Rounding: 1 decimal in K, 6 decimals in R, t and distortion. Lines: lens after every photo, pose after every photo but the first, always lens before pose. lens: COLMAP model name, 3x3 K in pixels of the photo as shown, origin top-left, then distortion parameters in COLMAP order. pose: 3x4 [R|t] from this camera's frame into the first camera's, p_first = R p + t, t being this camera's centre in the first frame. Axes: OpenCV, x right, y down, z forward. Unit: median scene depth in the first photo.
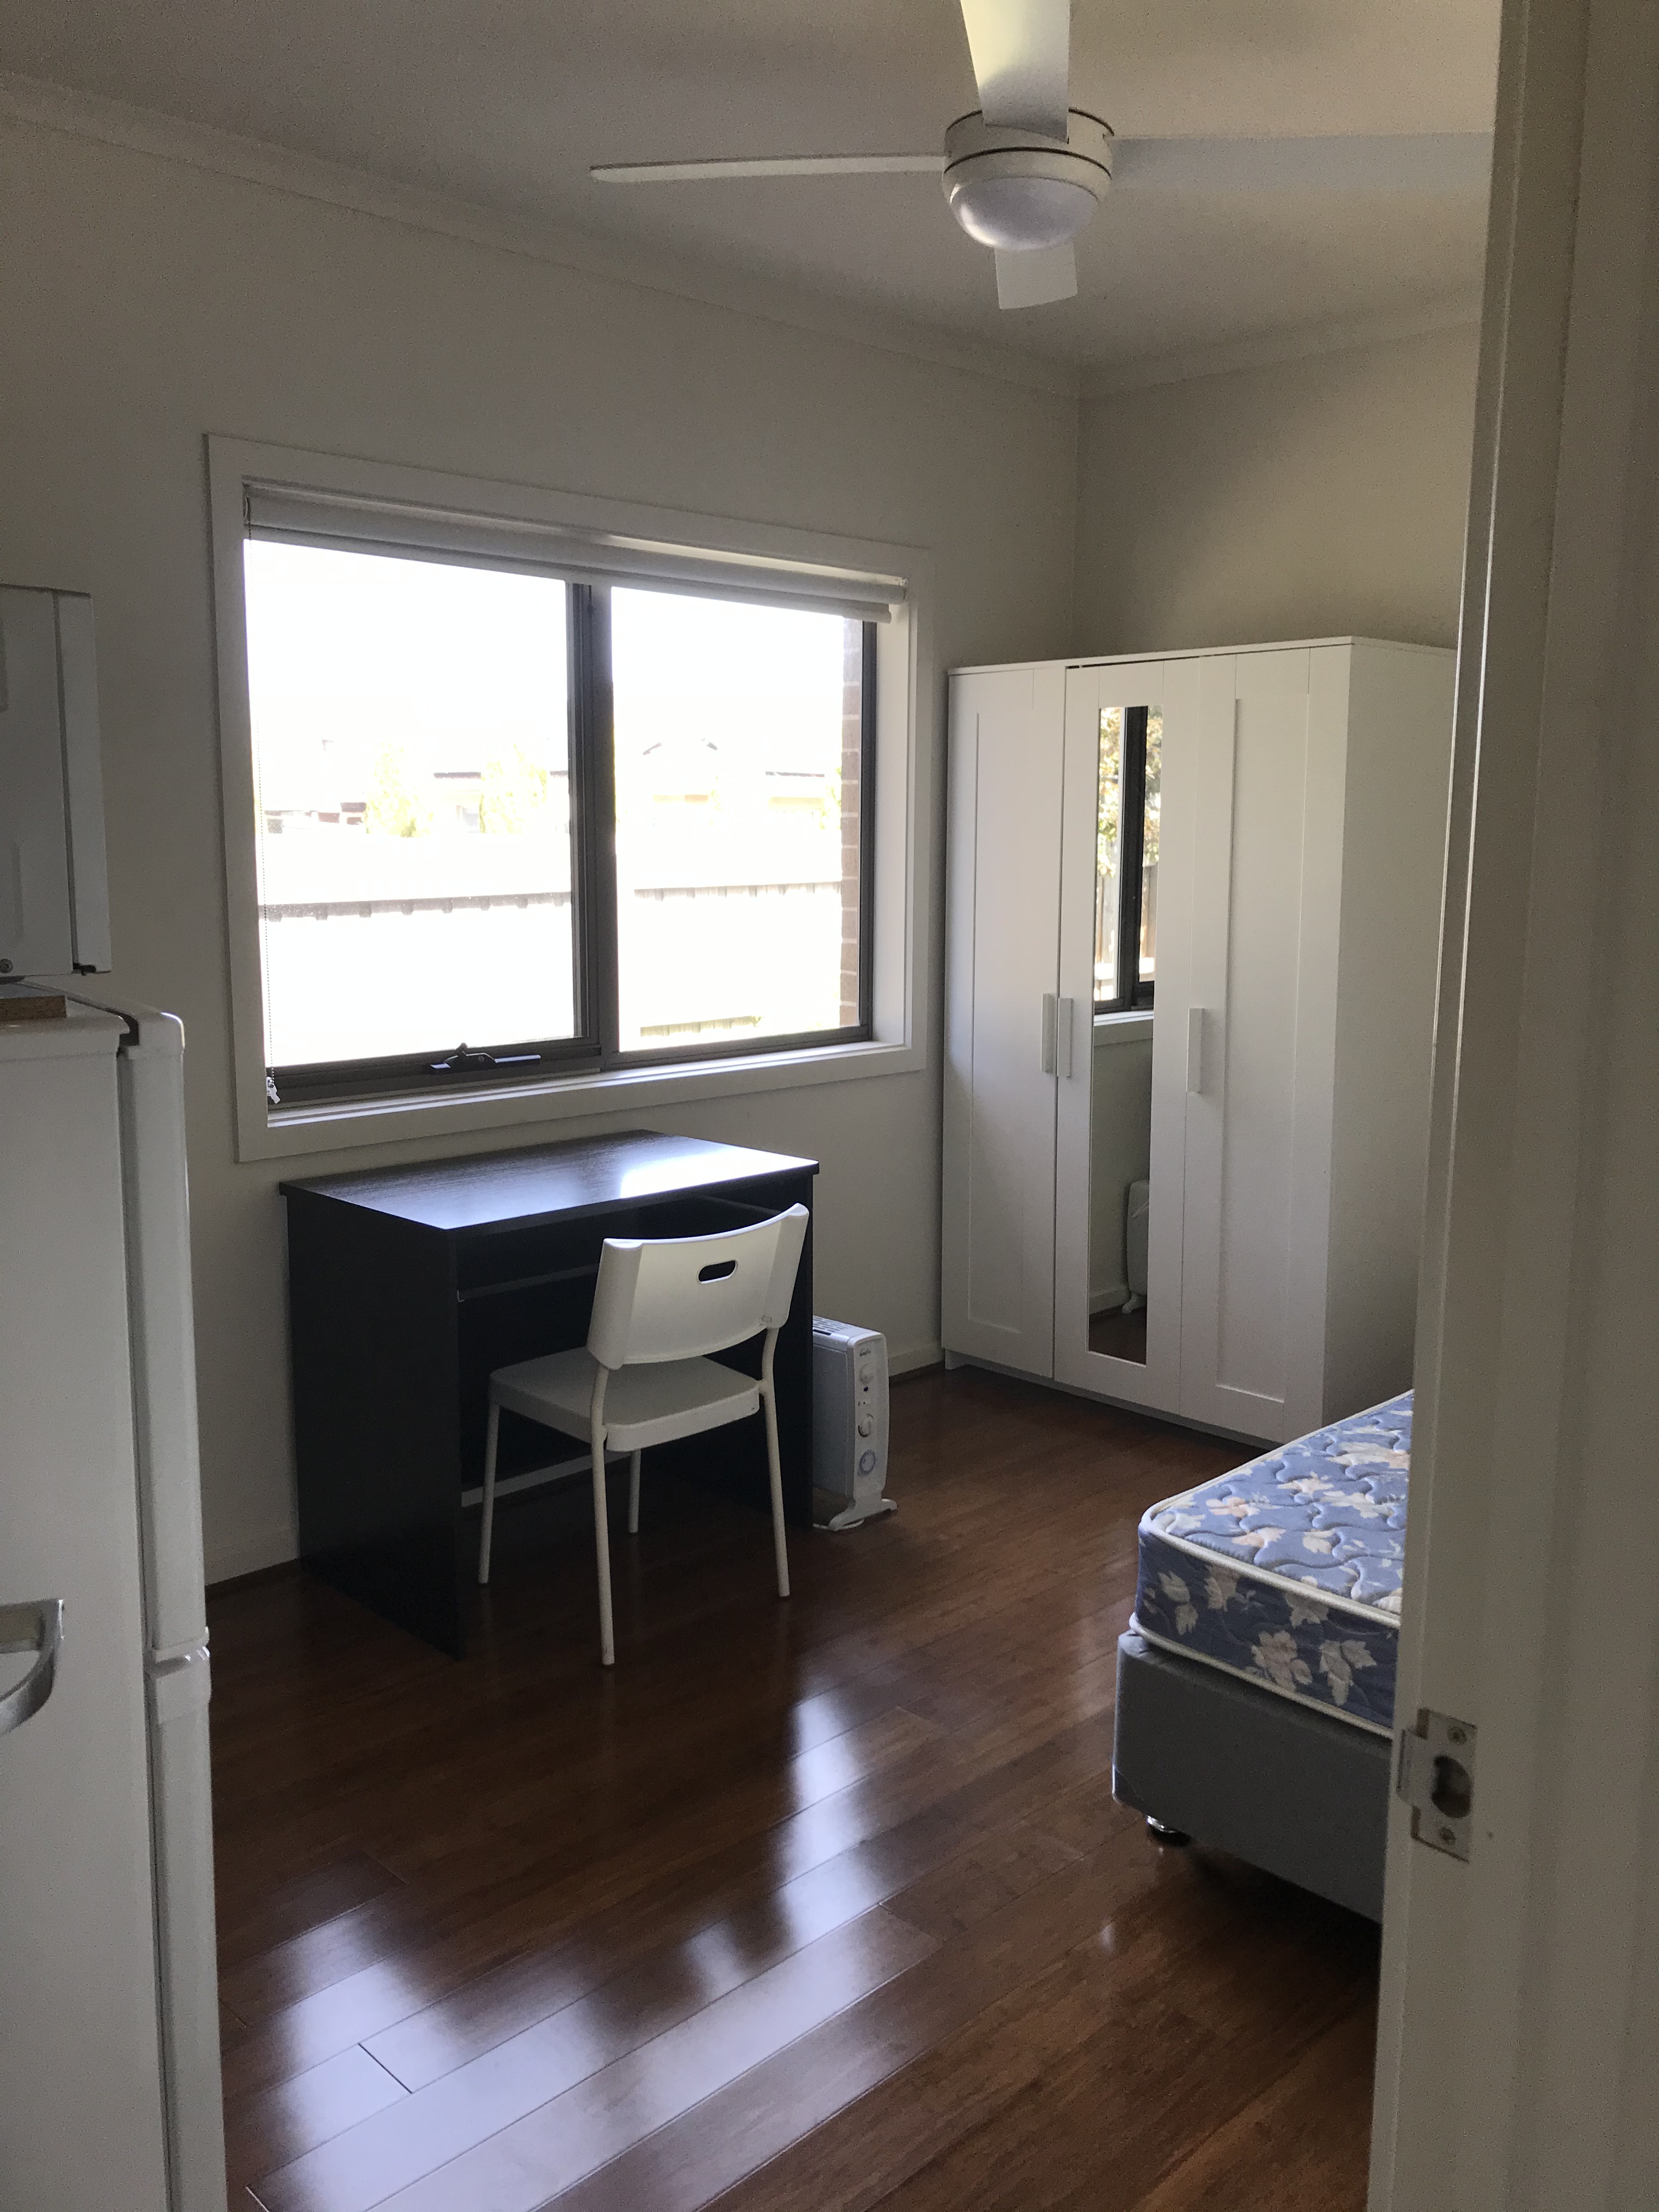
lens RADIAL K [[1824.3, 0, 827.7], [0, 1824.3, 1105.5], [0, 0, 1]] dist [0.021919, -0.030281]
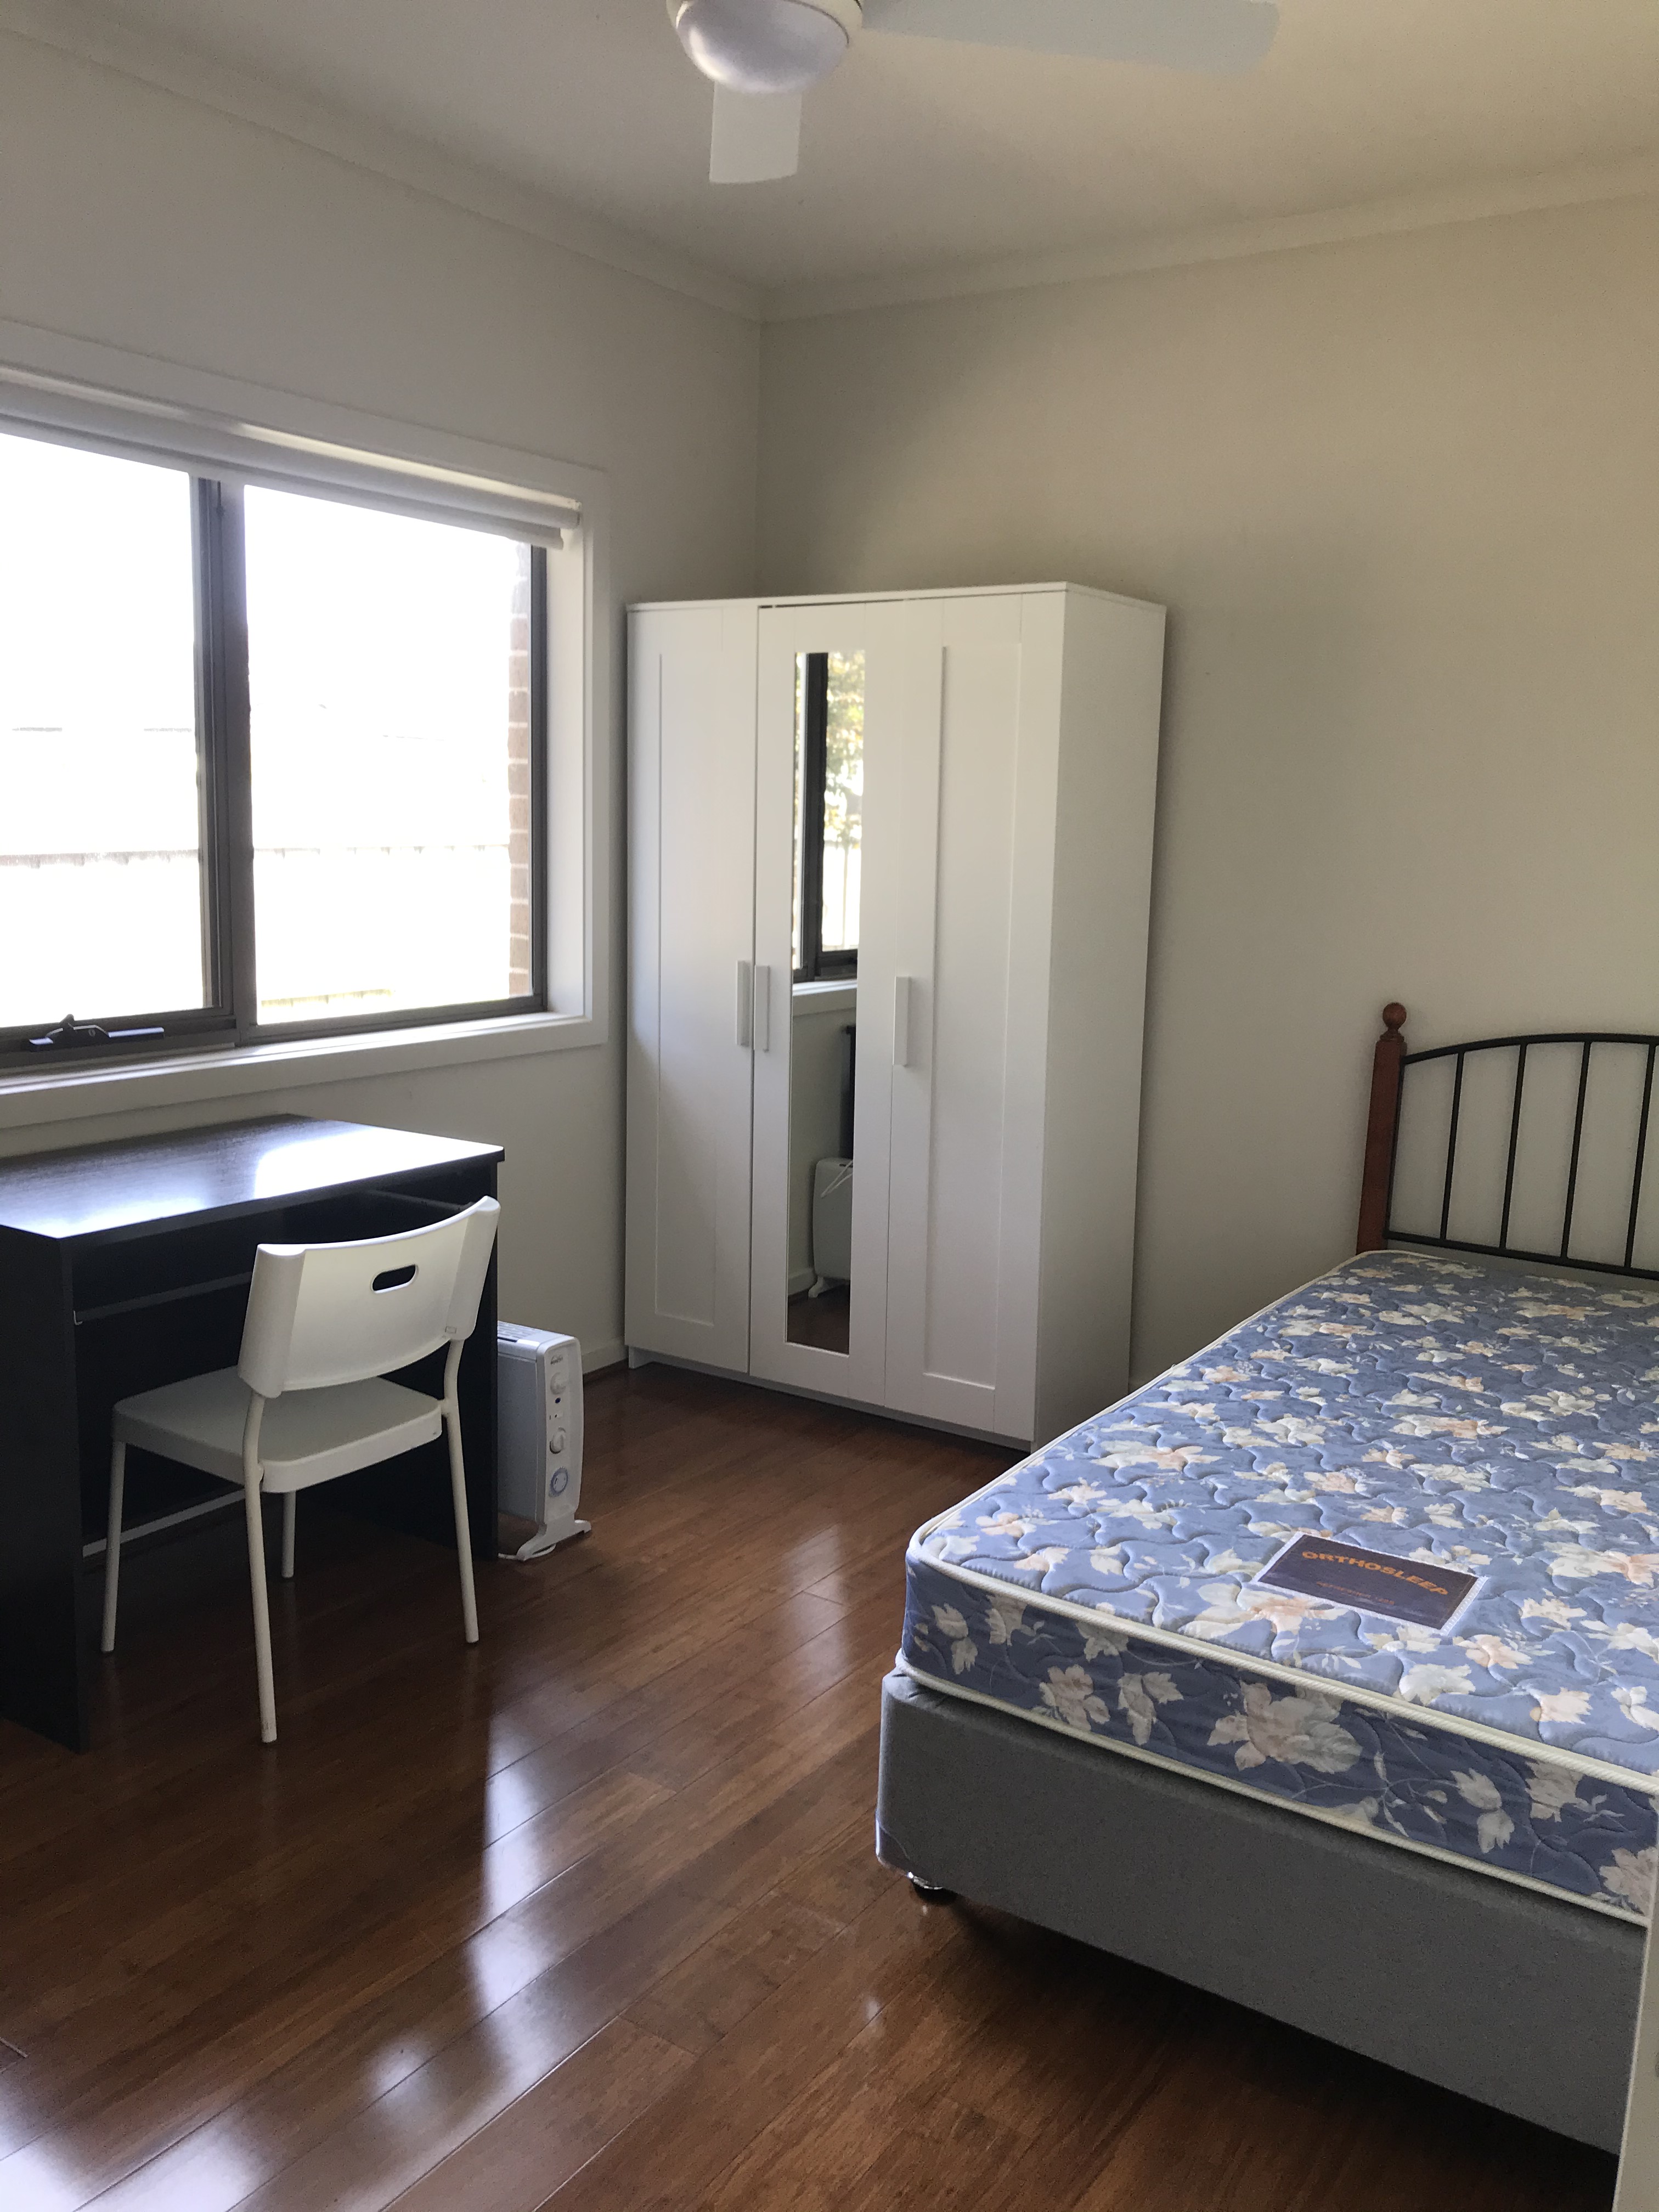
lens RADIAL K [[1824.3, 0, 842.6], [0, 1824.3, 1099.6], [0, 0, 1]] dist [0.021919, -0.030281]
pose [[0.977261, -0.013329, 0.211622, -0.031399], [0.011325, 0.999879, 0.010681, 0.000173], [-0.211739, -0.008042, 0.977293, 0.101244]]
